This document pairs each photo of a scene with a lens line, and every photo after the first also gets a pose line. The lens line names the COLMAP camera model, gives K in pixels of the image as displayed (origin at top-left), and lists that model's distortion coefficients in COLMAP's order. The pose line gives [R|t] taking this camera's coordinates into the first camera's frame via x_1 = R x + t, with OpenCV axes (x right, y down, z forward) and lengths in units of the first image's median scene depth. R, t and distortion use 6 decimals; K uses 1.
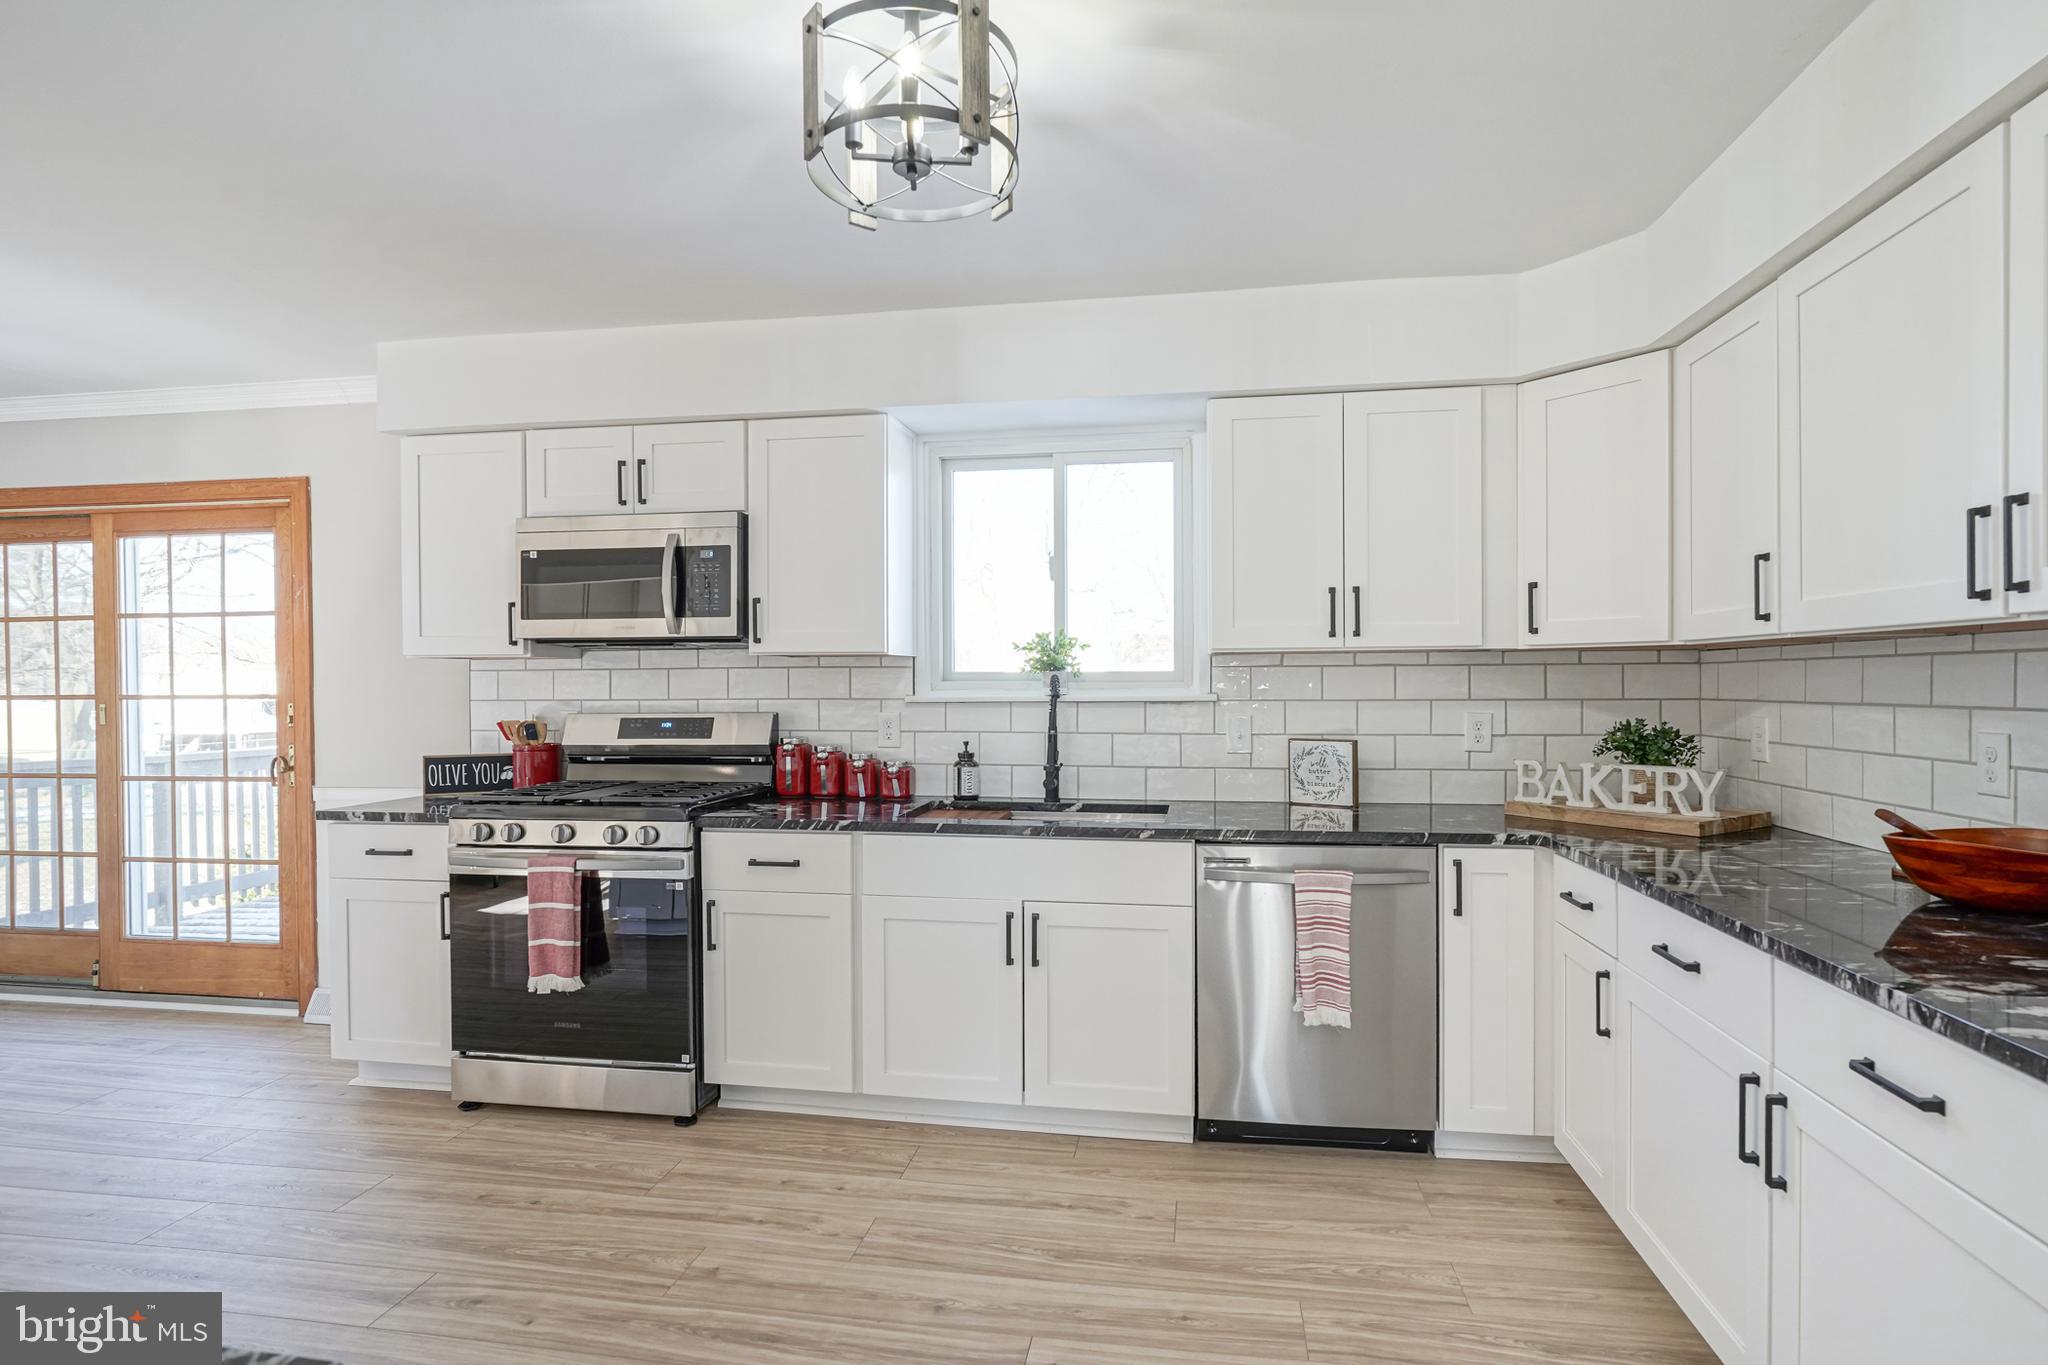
lens RADIAL K [[999.0, 0, 1059.0], [0, 999.0, 681.4], [0, 0, 1]] dist [0.000514, 0.000522]
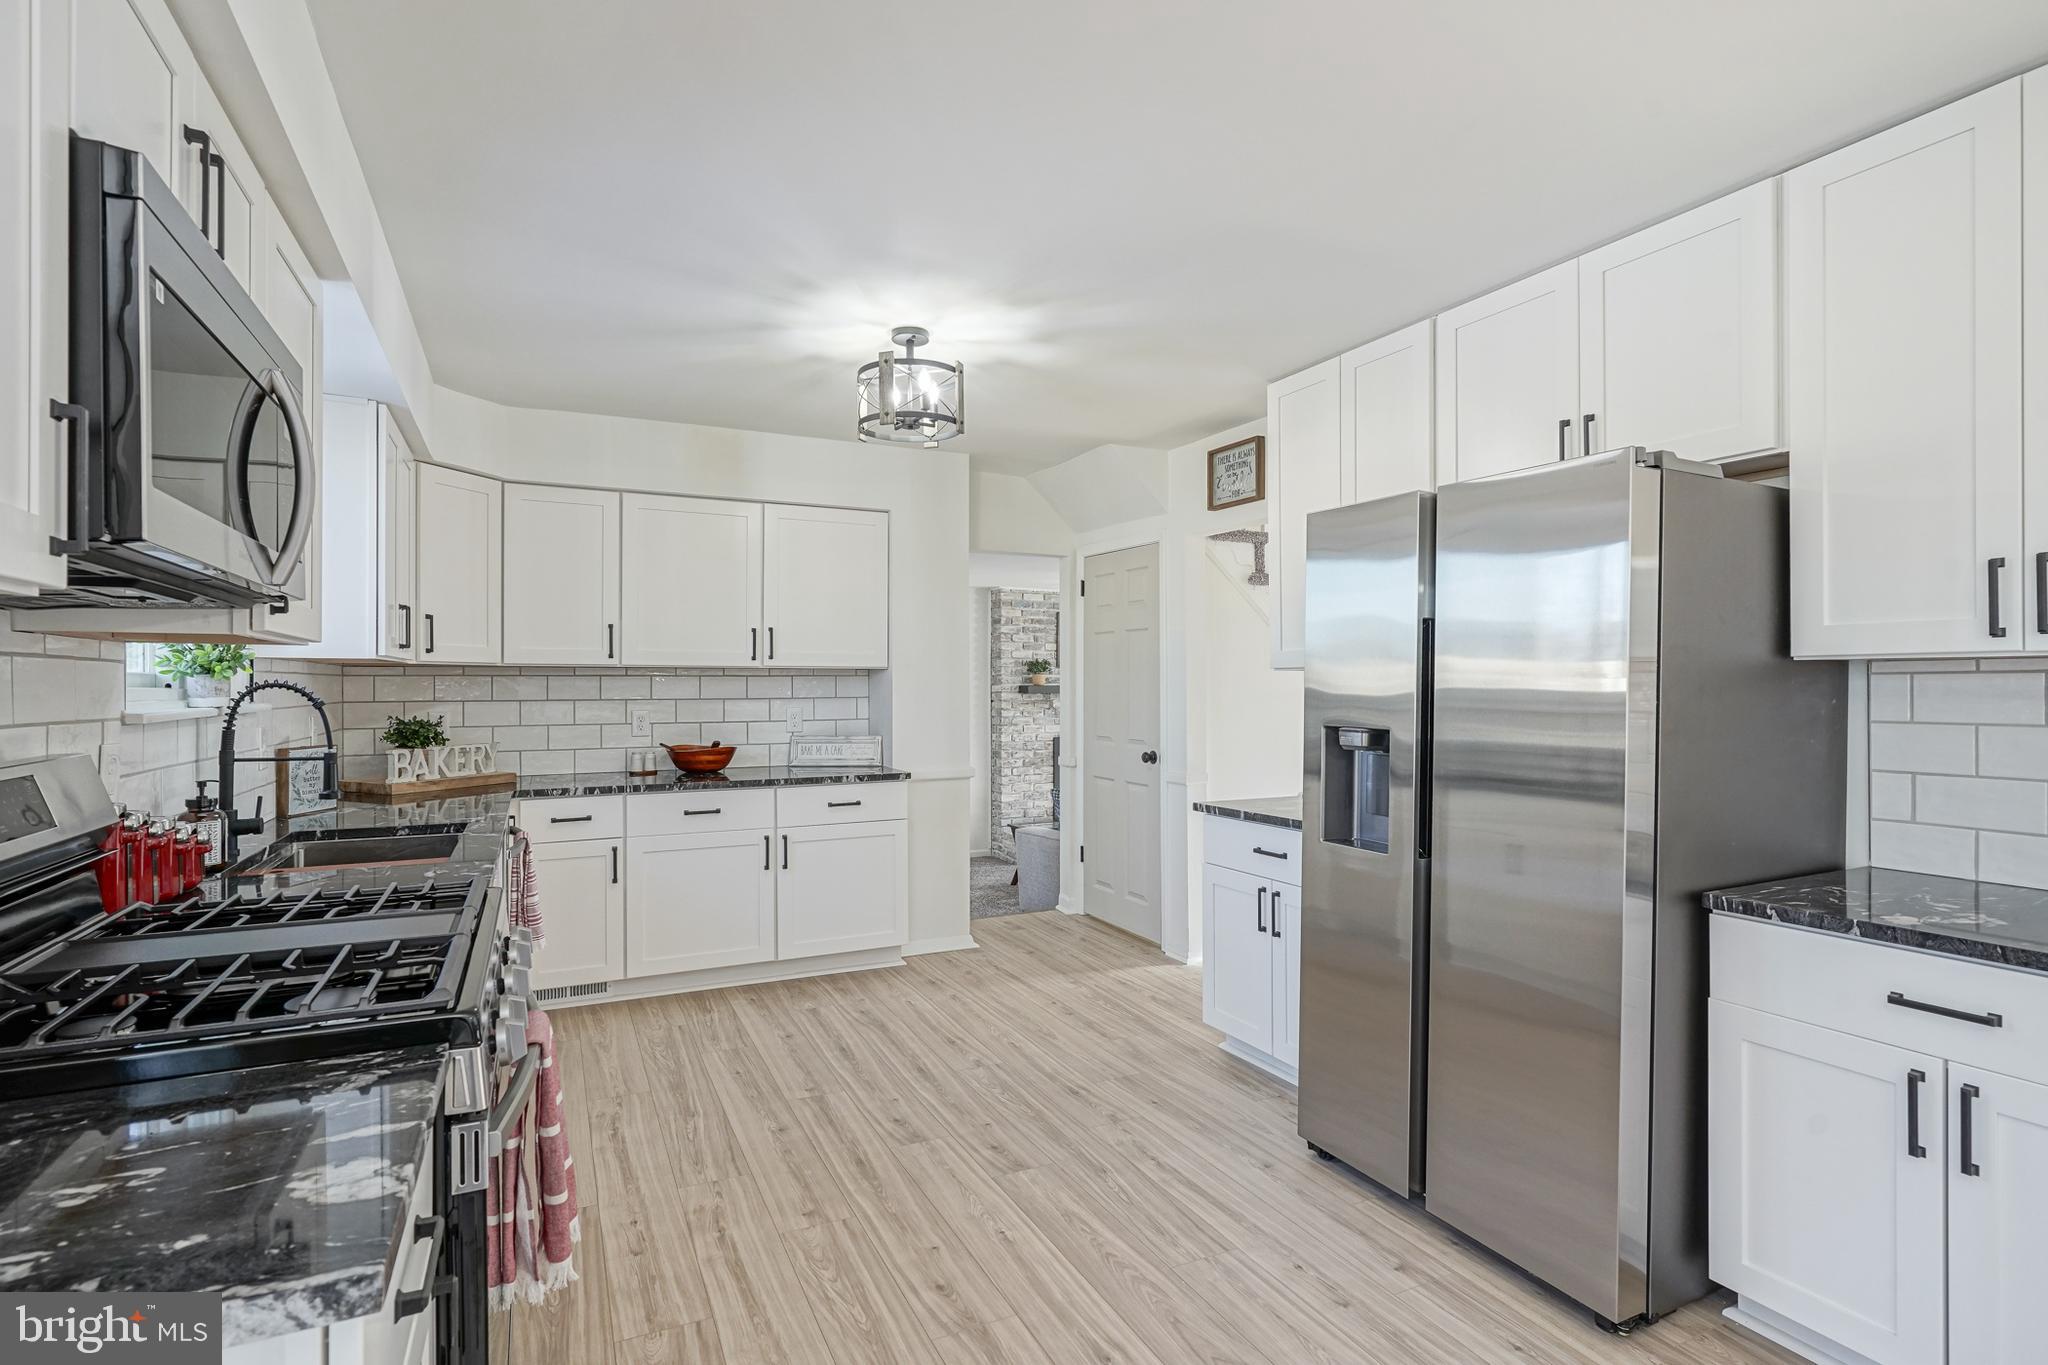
lens RADIAL K [[999.0, 0, 1028.1], [0, 999.0, 685.0], [0, 0, 1]] dist [0.000514, 0.000522]
pose [[-0.551925, 0.008358, 0.833852, -1.309754], [0.012832, 0.999916, -0.001529, 0.010671], [-0.833795, 0.009857, -0.551986, 1.306736]]
